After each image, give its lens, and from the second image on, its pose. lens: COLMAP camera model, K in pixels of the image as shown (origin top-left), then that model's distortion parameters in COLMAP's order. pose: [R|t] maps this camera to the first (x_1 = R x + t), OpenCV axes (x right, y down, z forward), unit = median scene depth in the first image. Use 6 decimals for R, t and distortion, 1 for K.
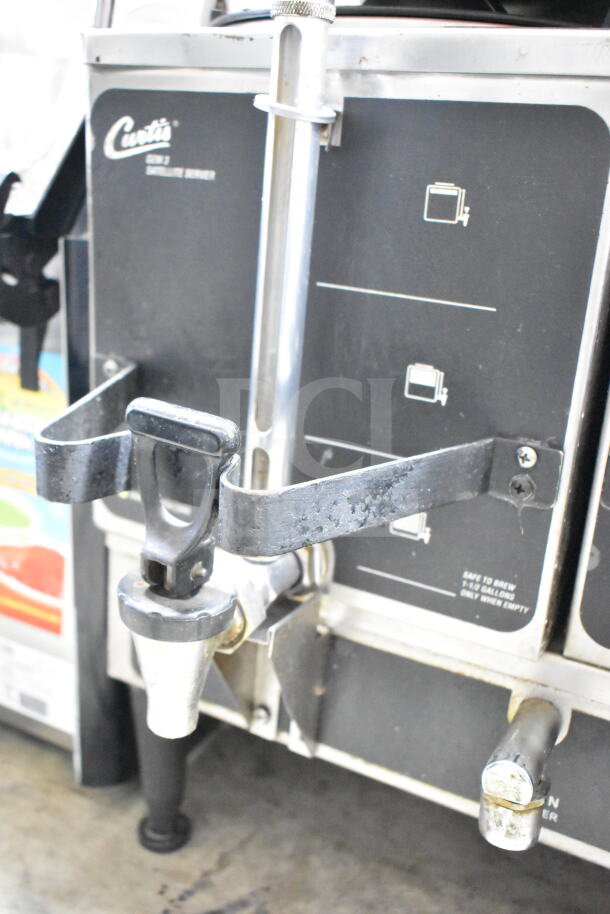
lens RADIAL K [[908.3, 0, 305.0], [0, 908.3, 457.0], [0, 0, 1]] dist [-0.001688, -0.014278]
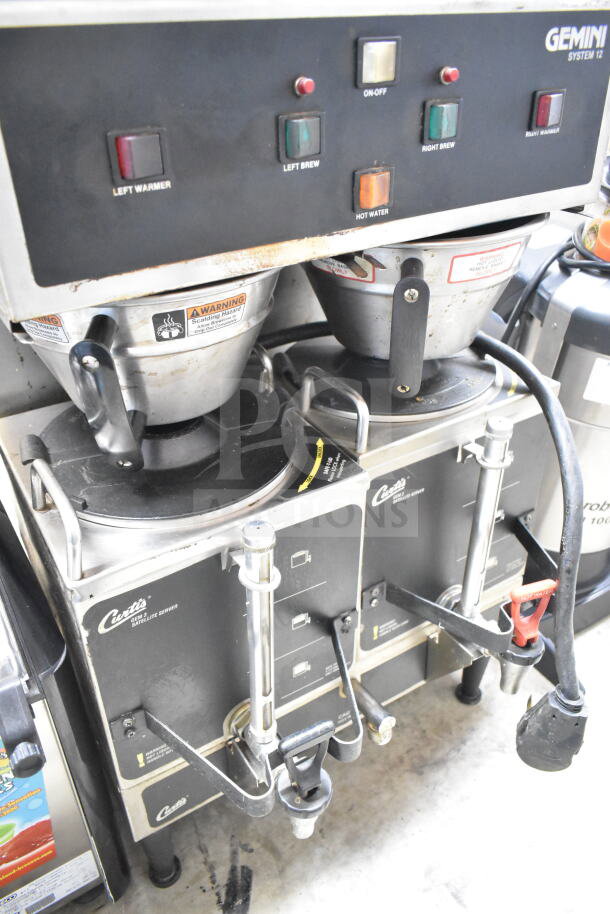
lens RADIAL K [[697.7, 0, 305.0], [0, 697.7, 457.0], [0, 0, 1]] dist [-0.002855, -0.002796]
pose [[0.502741, -0.526903, 0.685292, -0.708070], [0.310089, 0.849924, 0.425998, -0.999554], [-0.806906, -0.001665, 0.590678, 0.030887]]
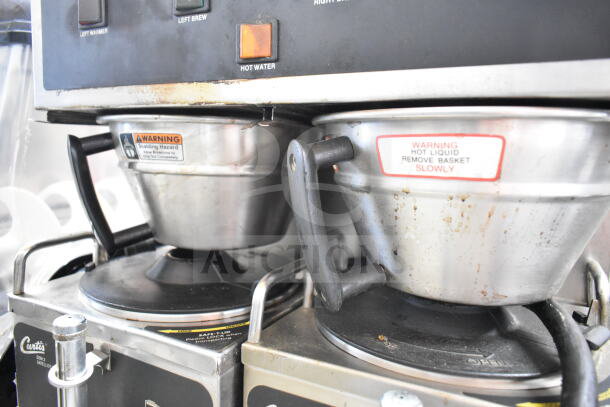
lens RADIAL K [[465.6, 0, 305.0], [0, 465.6, 203.5], [0, 0, 1]] dist [-0.002855, -0.002796]
pose [[0.999360, -0.035338, -0.005557, 0.441824], [0.033425, 0.977788, -0.206916, -0.428558], [0.012745, 0.206598, 0.978343, -0.076373]]
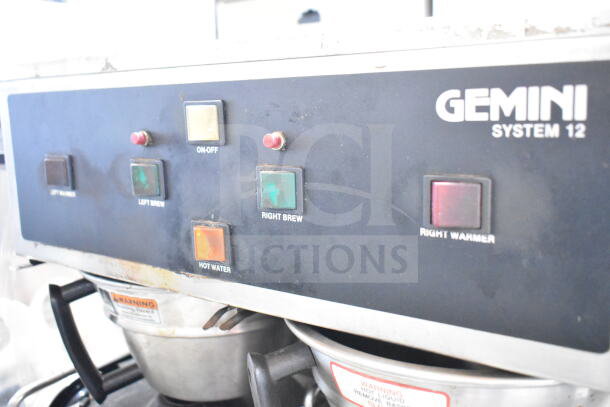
lens RADIAL K [[606.2, 0, 306.0], [0, 606.2, 226.7], [0, 0, 1]] dist [-0.001688, -0.014278]
pose [[0.985503, -0.047031, -0.163011, 0.664776], [0.025000, 0.990577, -0.134656, -0.744210], [0.167808, 0.128629, 0.977392, -0.278188]]
